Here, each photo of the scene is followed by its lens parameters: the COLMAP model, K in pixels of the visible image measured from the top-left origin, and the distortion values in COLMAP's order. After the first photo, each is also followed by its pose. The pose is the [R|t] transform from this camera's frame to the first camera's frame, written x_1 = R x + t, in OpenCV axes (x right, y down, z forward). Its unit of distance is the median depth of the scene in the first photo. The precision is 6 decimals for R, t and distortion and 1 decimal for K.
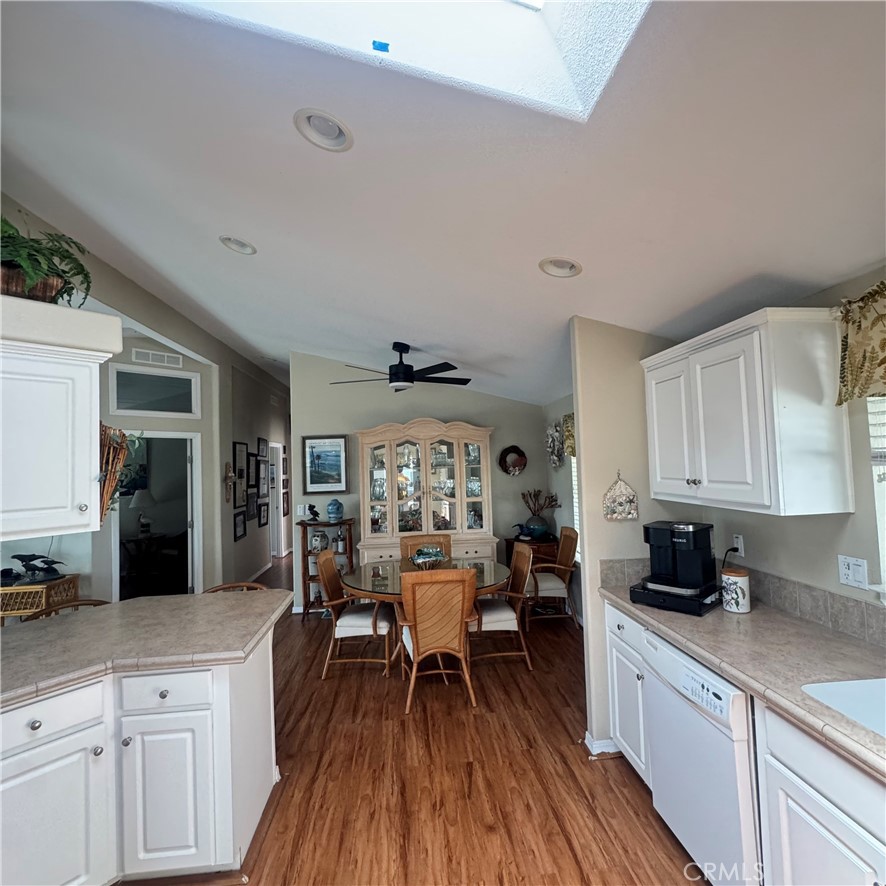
lens RADIAL K [[474.5, 0, 442.5], [0, 474.5, 446.0], [0, 0, 1]] dist [0.000866, 0.000187]
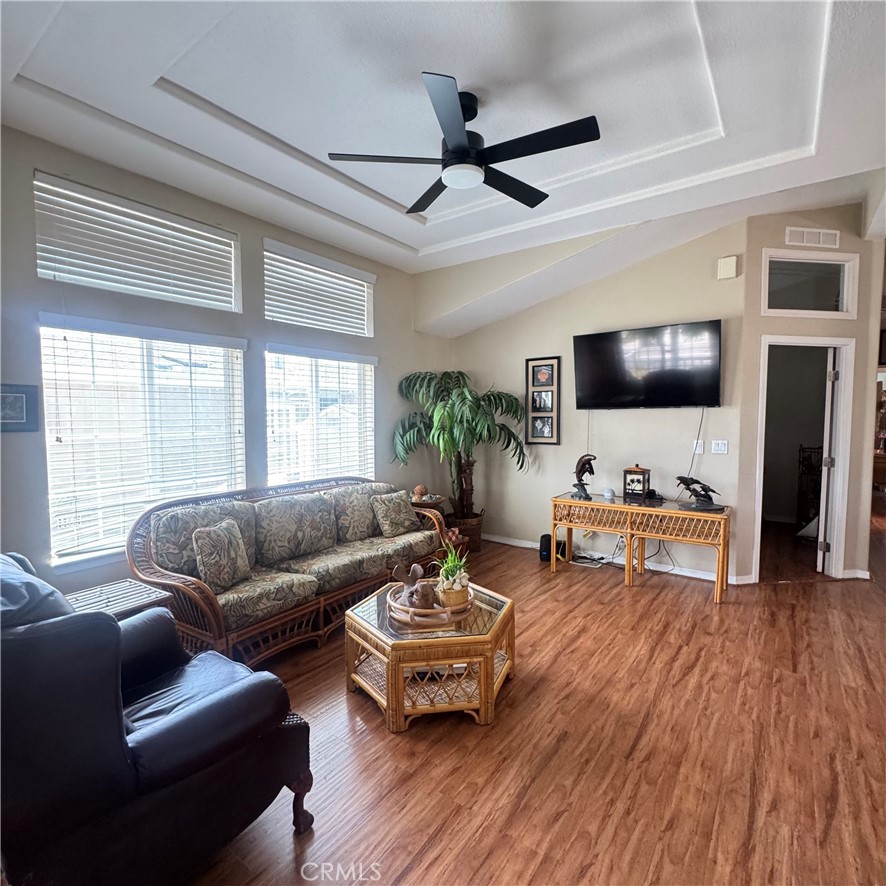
lens RADIAL K [[474.5, 0, 441.1], [0, 474.5, 440.1], [0, 0, 1]] dist [0.000866, 0.000187]
pose [[0.761133, 0.072965, -0.644479, -0.511916], [-0.000120, 0.993668, 0.112356, 0.046301], [0.648596, -0.085441, 0.756322, 0.024636]]
